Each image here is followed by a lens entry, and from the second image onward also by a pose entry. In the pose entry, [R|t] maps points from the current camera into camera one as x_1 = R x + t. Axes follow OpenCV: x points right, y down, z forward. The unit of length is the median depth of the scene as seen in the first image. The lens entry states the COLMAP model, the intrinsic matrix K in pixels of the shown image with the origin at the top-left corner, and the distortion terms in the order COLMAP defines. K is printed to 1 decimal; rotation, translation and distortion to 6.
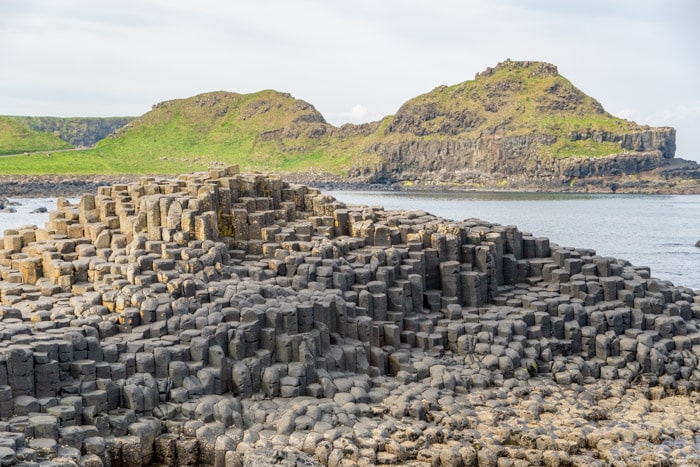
lens RADIAL K [[1357.6, 0, 348.3], [0, 1357.6, 236.3], [0, 0, 1]] dist [0.052963, 0.000000]
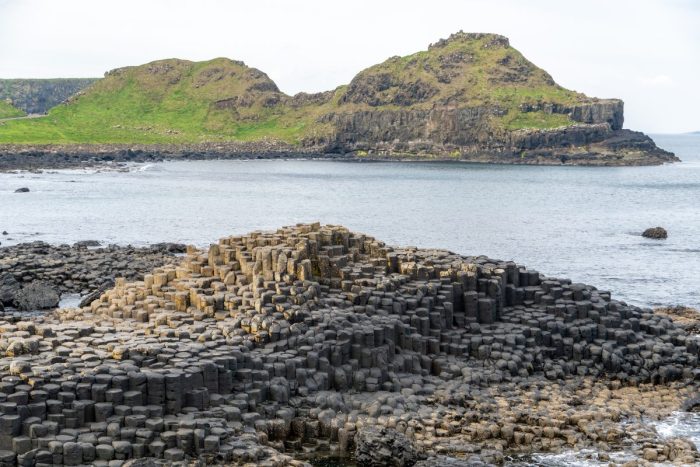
lens RADIAL K [[1406.1, 0, 350.8], [0, 1406.1, 231.3], [0, 0, 1]] dist [0.059442, 0.000000]
pose [[0.998930, 0.001600, 0.046226, -0.117900], [-0.002844, 0.999635, 0.026868, -0.083546], [-0.046166, -0.026971, 0.998570, -0.453239]]
